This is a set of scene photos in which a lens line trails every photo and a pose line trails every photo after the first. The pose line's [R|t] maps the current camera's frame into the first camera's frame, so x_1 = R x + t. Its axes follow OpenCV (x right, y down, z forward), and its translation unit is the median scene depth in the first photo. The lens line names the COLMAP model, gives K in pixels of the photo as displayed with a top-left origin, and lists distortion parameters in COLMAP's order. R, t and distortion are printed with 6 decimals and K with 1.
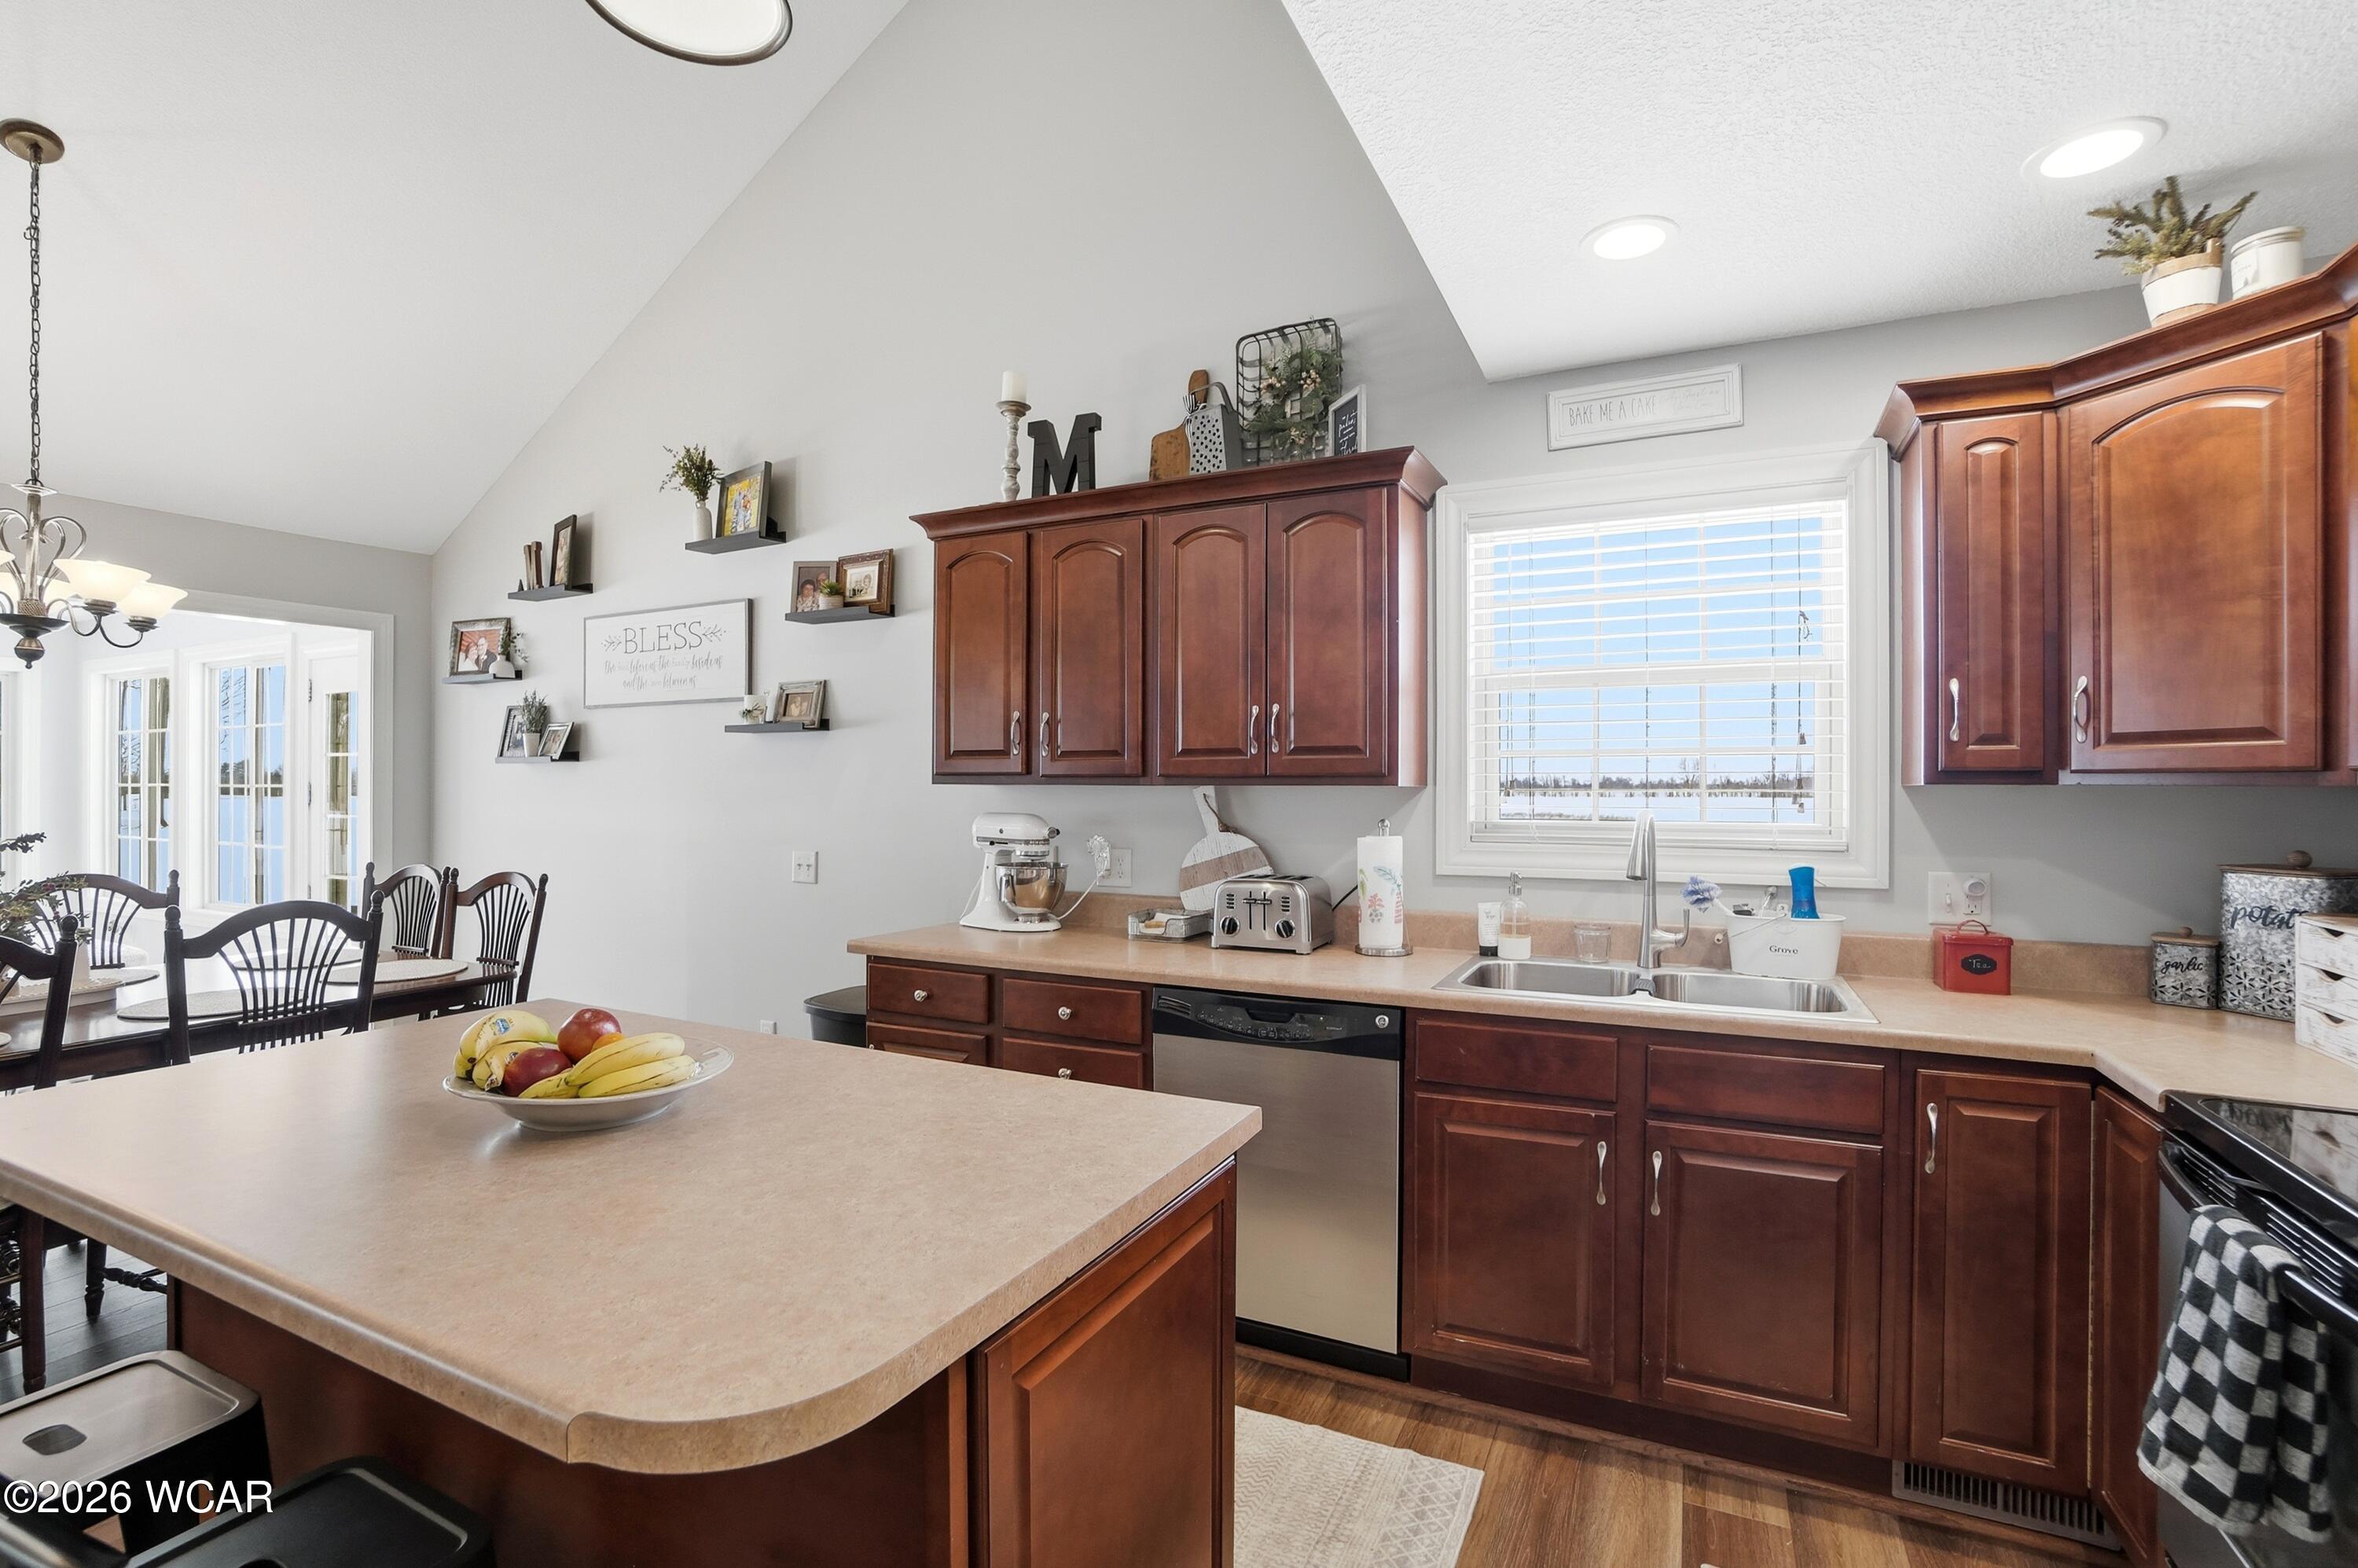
lens RADIAL K [[1061.4, 0, 1171.5], [0, 1061.4, 781.9], [0, 0, 1]] dist [-0.059550, 0.018314]
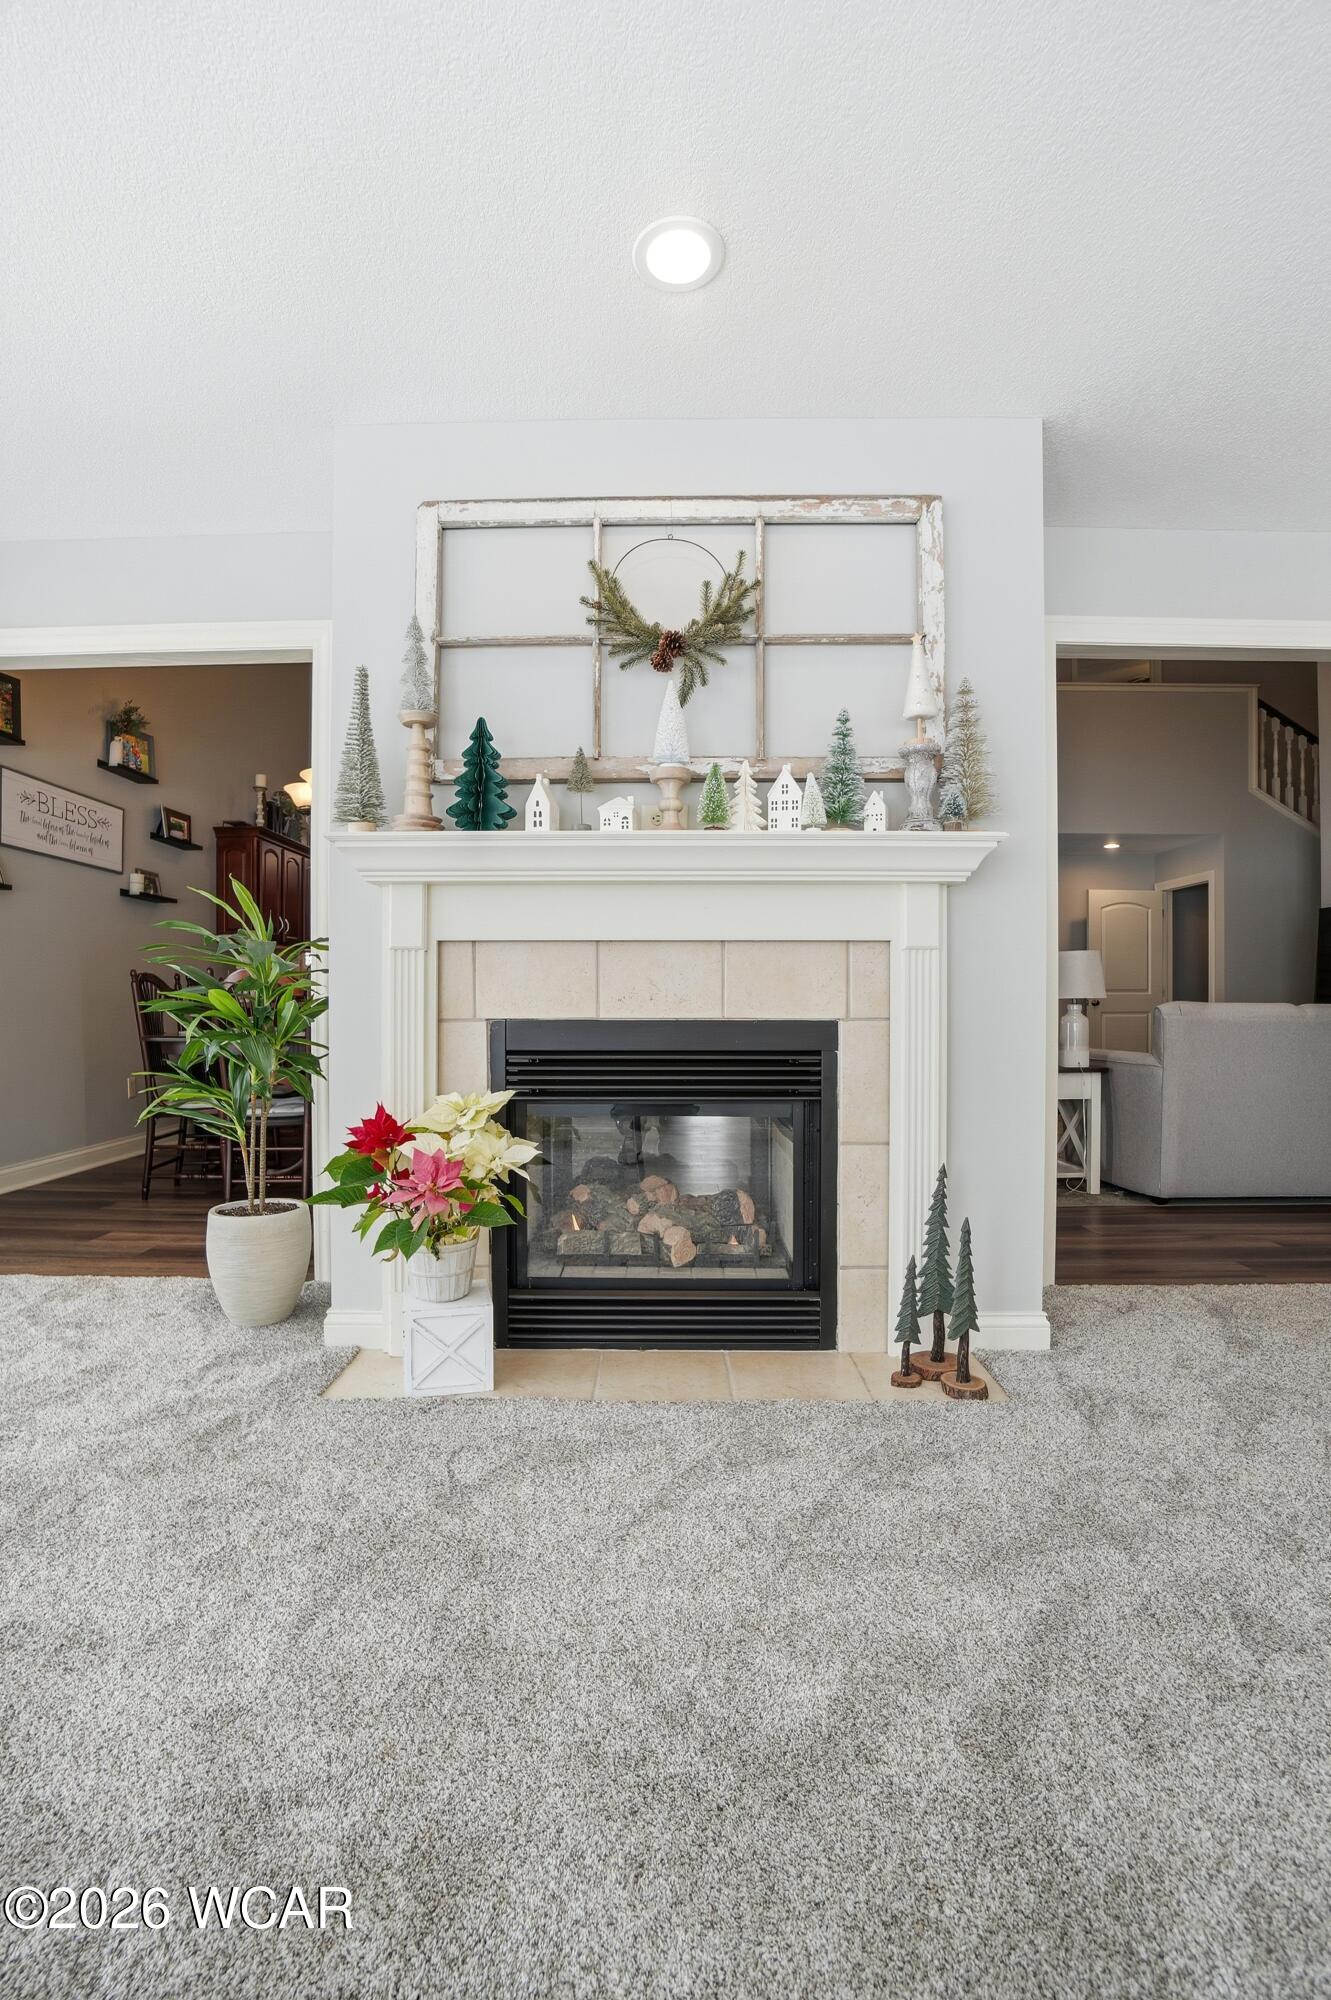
lens RADIAL K [[900.3, 0, 654.1], [0, 900.3, 1007.8], [0, 0, 1]] dist [-0.059550, 0.018314]
pose [[-0.421606, -0.003568, 0.906772, -2.503137], [-0.006129, 0.999981, 0.001085, 0.147000], [-0.906759, -0.005101, -0.421619, 1.094679]]
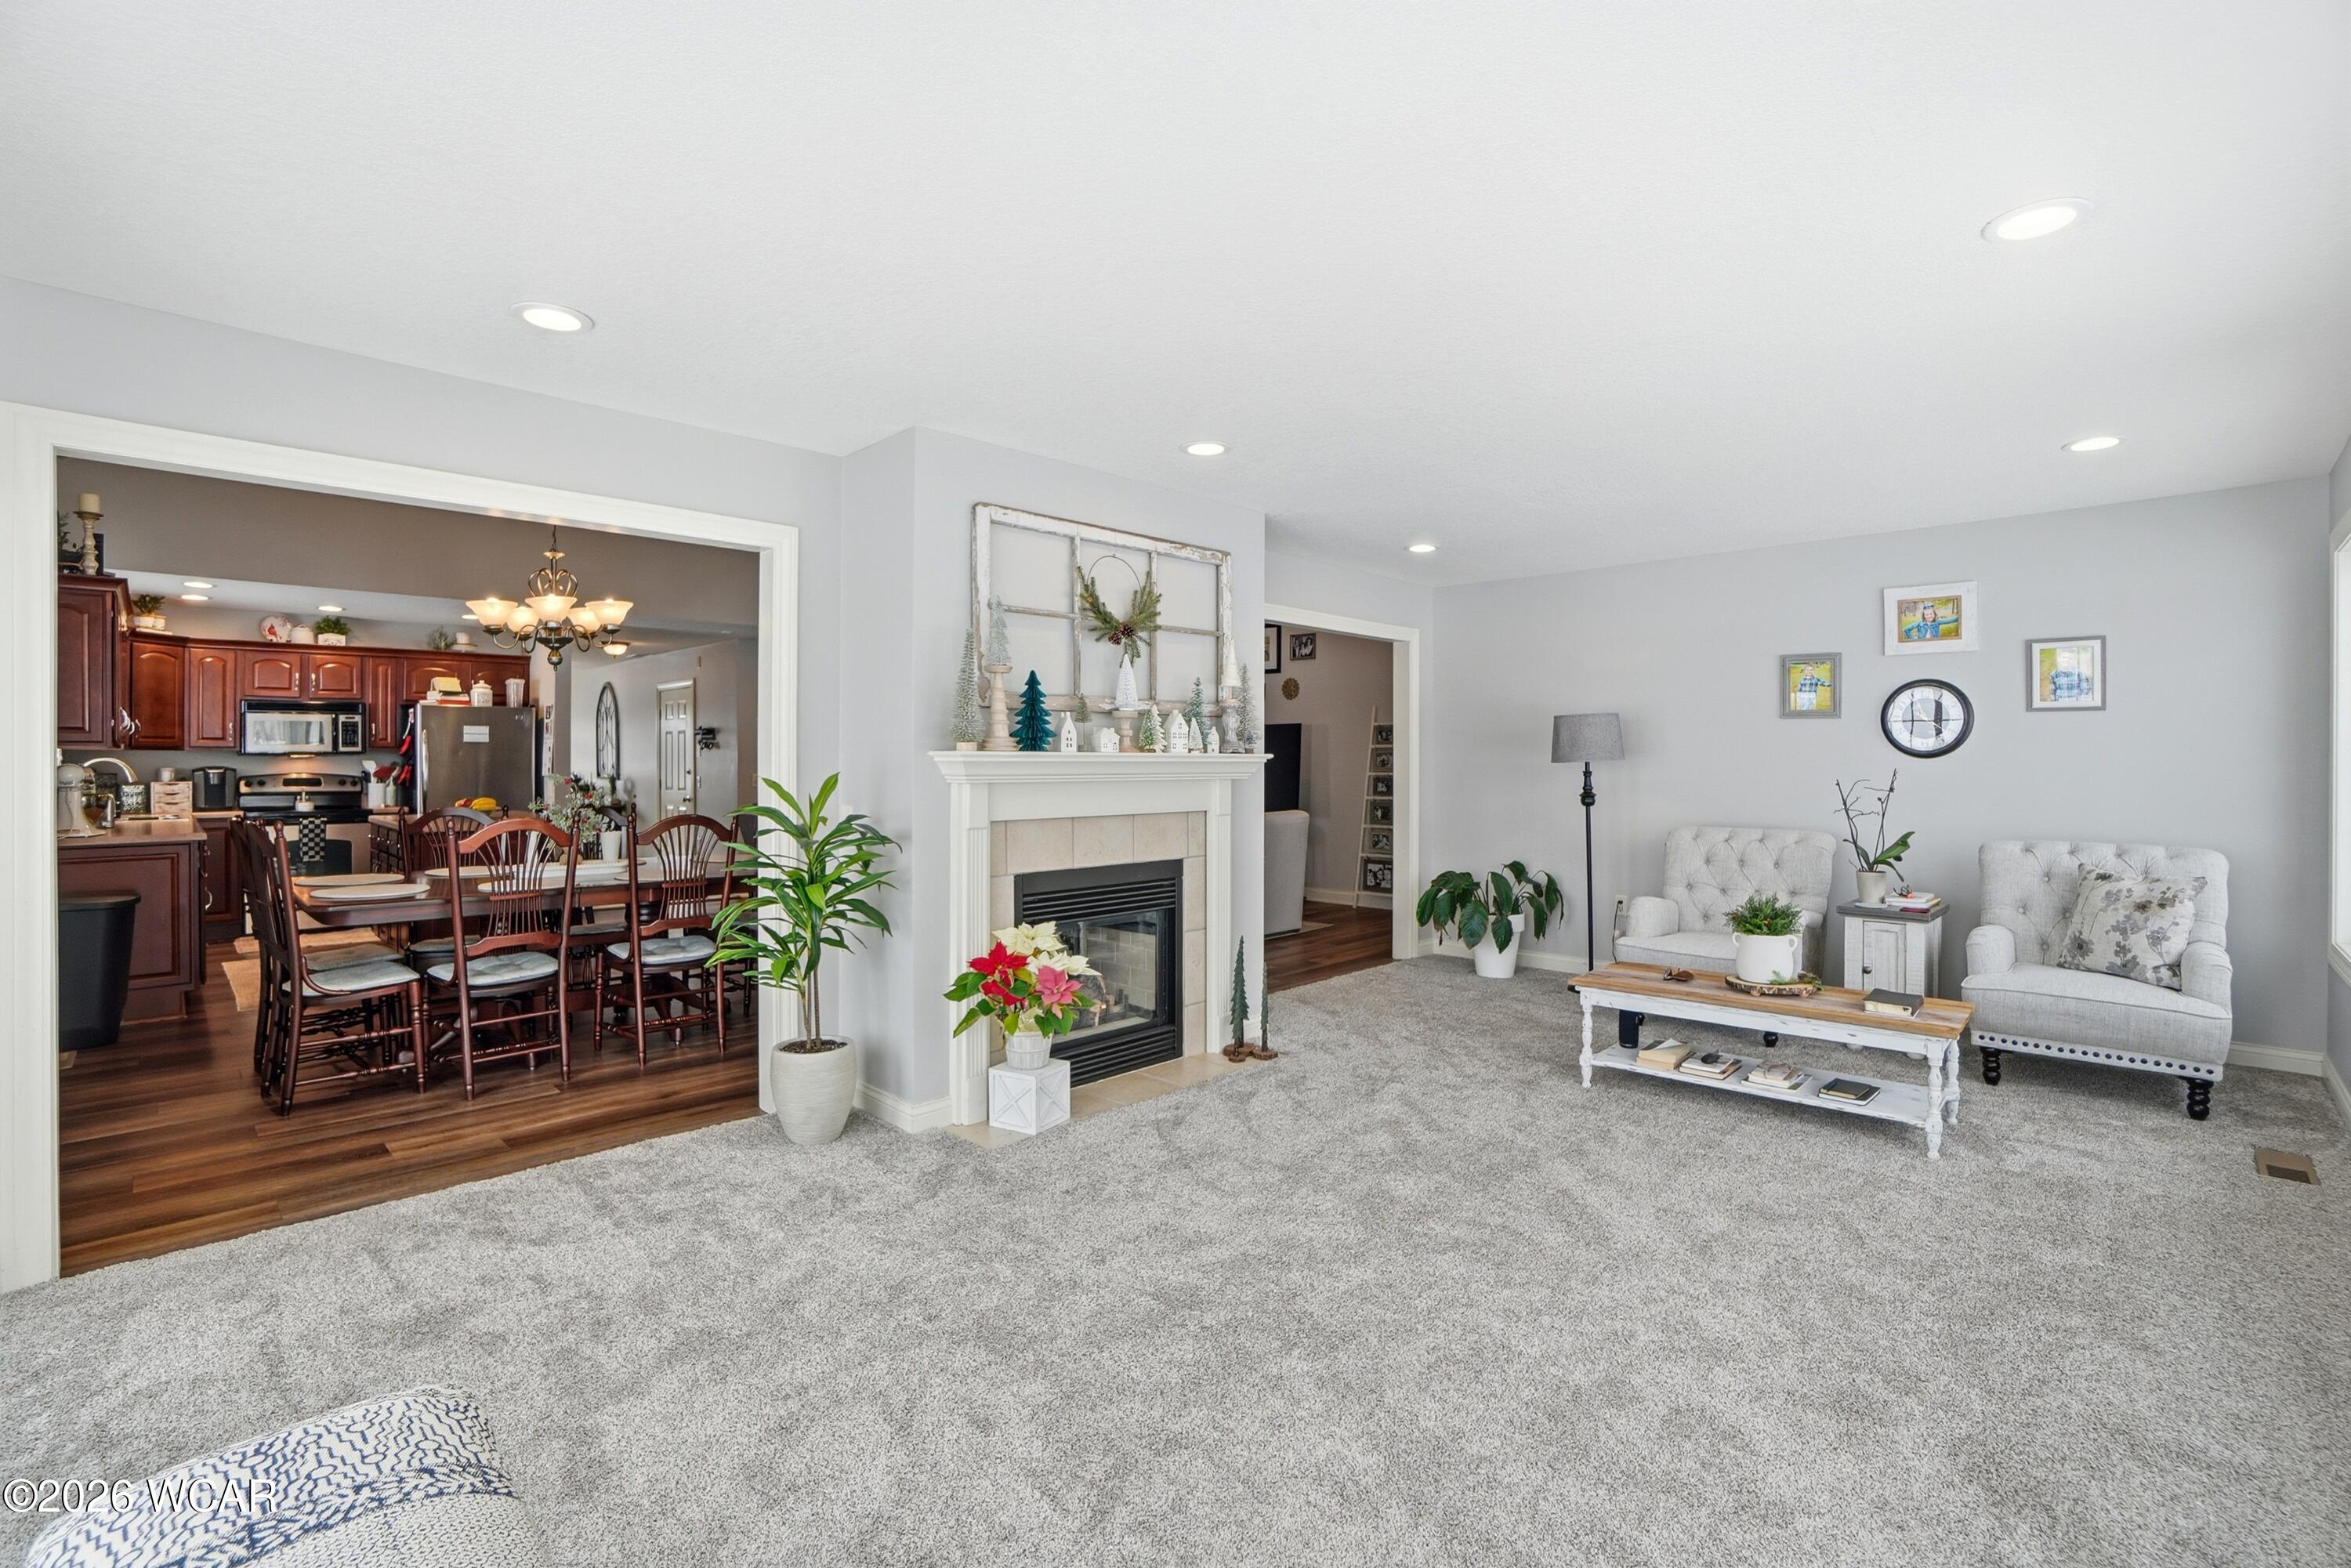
lens RADIAL K [[1058.2, 0, 1191.2], [0, 1058.2, 751.6], [0, 0, 1]] dist [-0.059550, 0.018314]
pose [[-0.951182, 0.000792, 0.308631, -2.354346], [-0.003501, 0.999905, -0.013355, 0.027371], [-0.308612, -0.013784, -0.951088, 2.046180]]
